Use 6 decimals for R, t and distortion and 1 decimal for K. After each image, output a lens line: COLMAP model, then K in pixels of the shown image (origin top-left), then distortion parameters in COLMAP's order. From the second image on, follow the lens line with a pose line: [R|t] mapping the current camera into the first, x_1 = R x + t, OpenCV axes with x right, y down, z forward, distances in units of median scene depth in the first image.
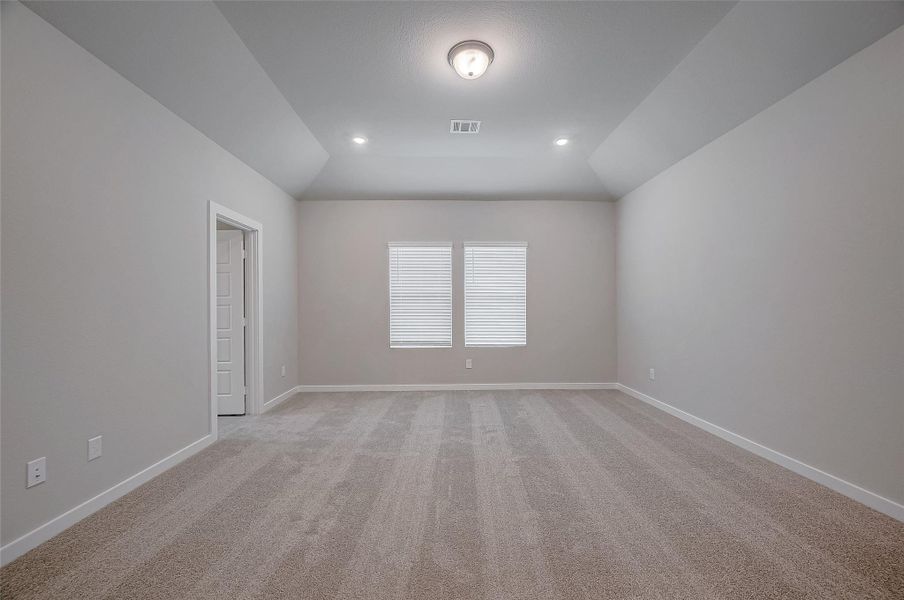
lens RADIAL K [[356.1, 0, 448.5], [0, 356.1, 302.1], [0, 0, 1]] dist [-0.001897, -0.000019]
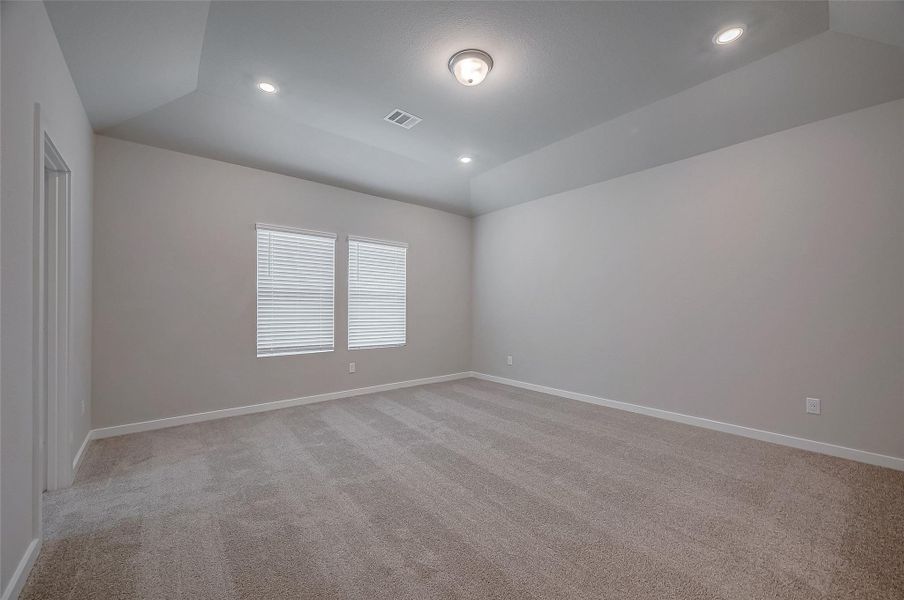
lens RADIAL K [[356.1, 0, 457.2], [0, 356.1, 303.4], [0, 0, 1]] dist [-0.001897, -0.000019]
pose [[0.778222, 0.014671, 0.627818, -0.346565], [-0.017993, 0.999838, -0.001060, 0.002847], [-0.627732, -0.010472, 0.778359, 0.123116]]
